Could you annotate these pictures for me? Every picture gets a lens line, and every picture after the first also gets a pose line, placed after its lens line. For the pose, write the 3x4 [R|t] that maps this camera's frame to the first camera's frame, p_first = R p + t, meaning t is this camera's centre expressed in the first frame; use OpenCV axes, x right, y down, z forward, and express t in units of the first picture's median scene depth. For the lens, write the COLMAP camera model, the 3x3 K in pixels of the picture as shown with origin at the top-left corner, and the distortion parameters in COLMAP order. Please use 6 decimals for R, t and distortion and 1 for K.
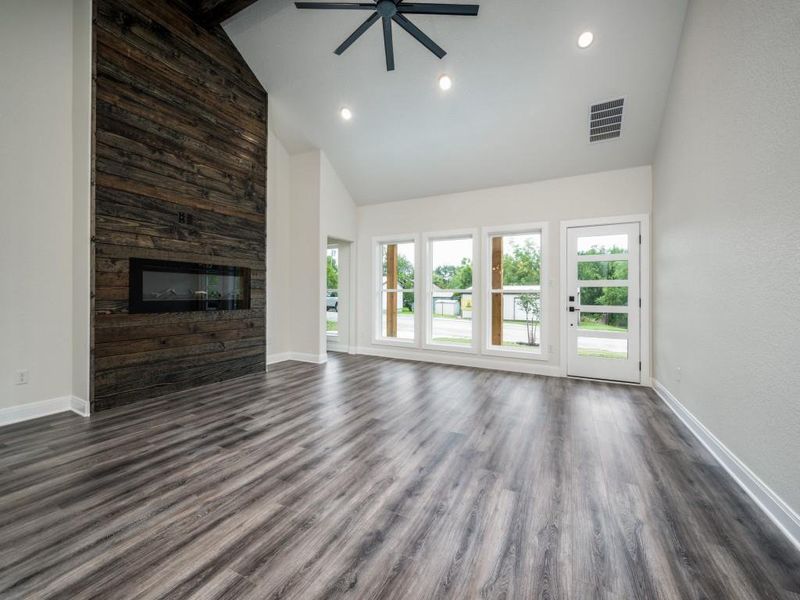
lens RADIAL K [[323.1, 0, 402.8], [0, 323.1, 295.4], [0, 0, 1]] dist [-0.000361, 0.000500]
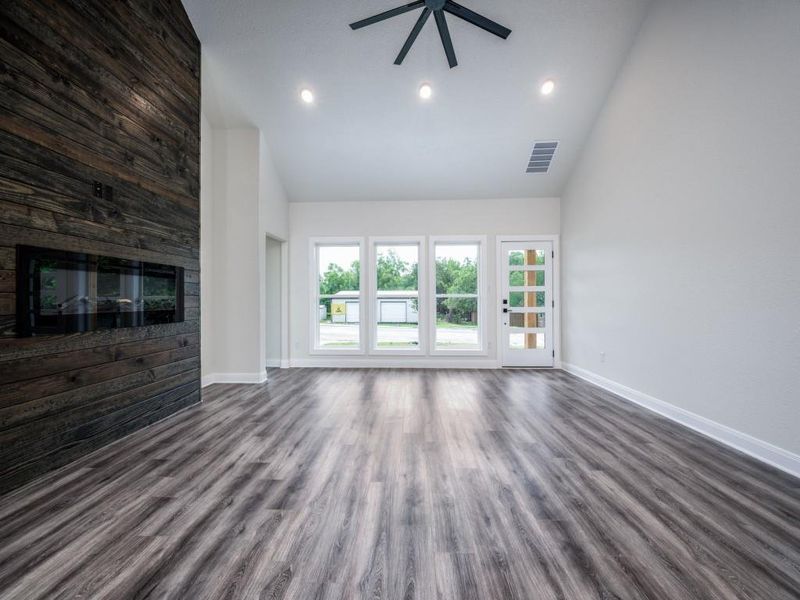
lens RADIAL K [[313.6, 0, 402.5], [0, 313.6, 299.4], [0, 0, 1]] dist [0.000576, 0.000408]
pose [[0.906371, -0.012008, 0.422312, -0.377291], [0.013113, 0.999914, 0.000288, -0.004521], [-0.422280, 0.005277, 0.906450, 0.142455]]
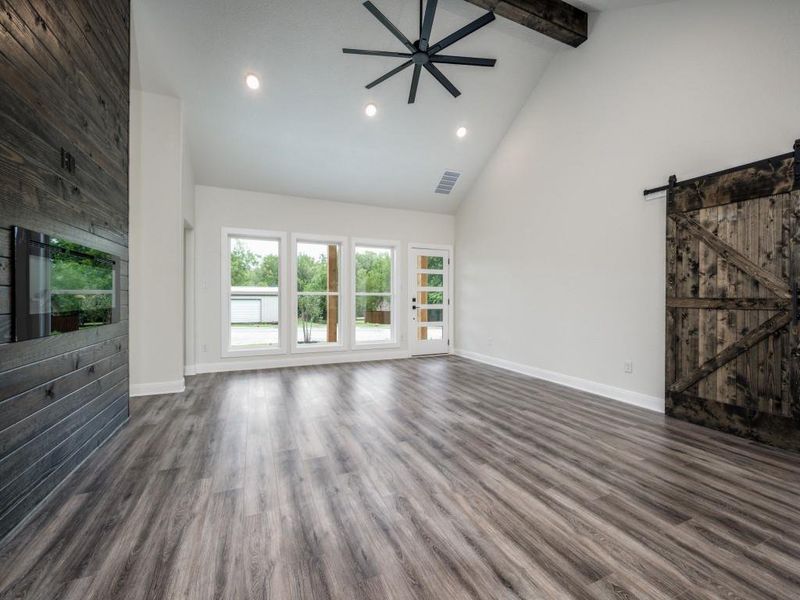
lens RADIAL K [[324.8, 0, 400.0], [0, 324.8, 300.0], [0, 0, 1]] dist [0.001415, 0.000358]
pose [[0.634668, -0.012213, 0.772688, -0.727645], [0.003415, 0.999910, 0.012999, -0.009547], [-0.772777, -0.005612, 0.634652, 0.205224]]
